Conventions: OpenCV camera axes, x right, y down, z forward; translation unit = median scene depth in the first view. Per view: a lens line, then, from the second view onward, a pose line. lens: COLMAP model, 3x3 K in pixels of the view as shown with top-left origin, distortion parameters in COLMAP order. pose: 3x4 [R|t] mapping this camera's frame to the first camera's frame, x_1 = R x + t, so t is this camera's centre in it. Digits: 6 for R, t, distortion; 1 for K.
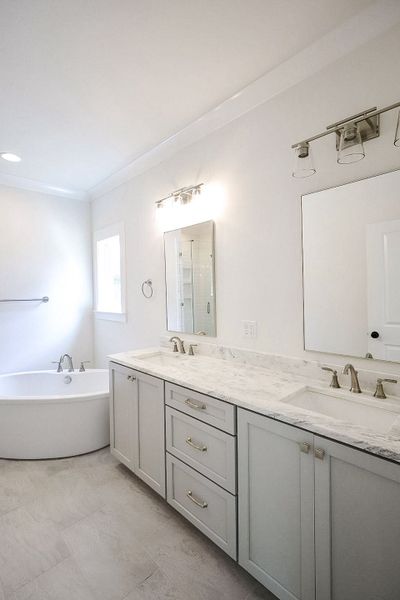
lens RADIAL K [[292.6, 0, 198.2], [0, 292.6, 295.3], [0, 0, 1]] dist [0.010827, 0.000126]
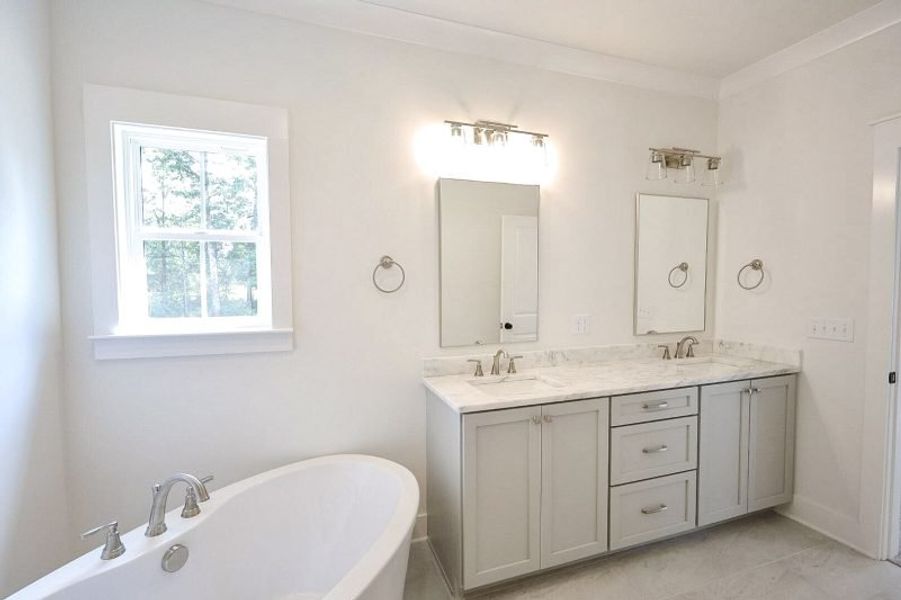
lens RADIAL K [[434.3, 0, 450.5], [0, 434.3, 300.0], [0, 0, 1]] dist [0.001495, 0.000233]
pose [[0.377013, -0.027056, 0.925813, -1.306000], [0.008275, 0.999632, 0.025843, 0.006554], [-0.926171, -0.002082, 0.377098, 0.958341]]
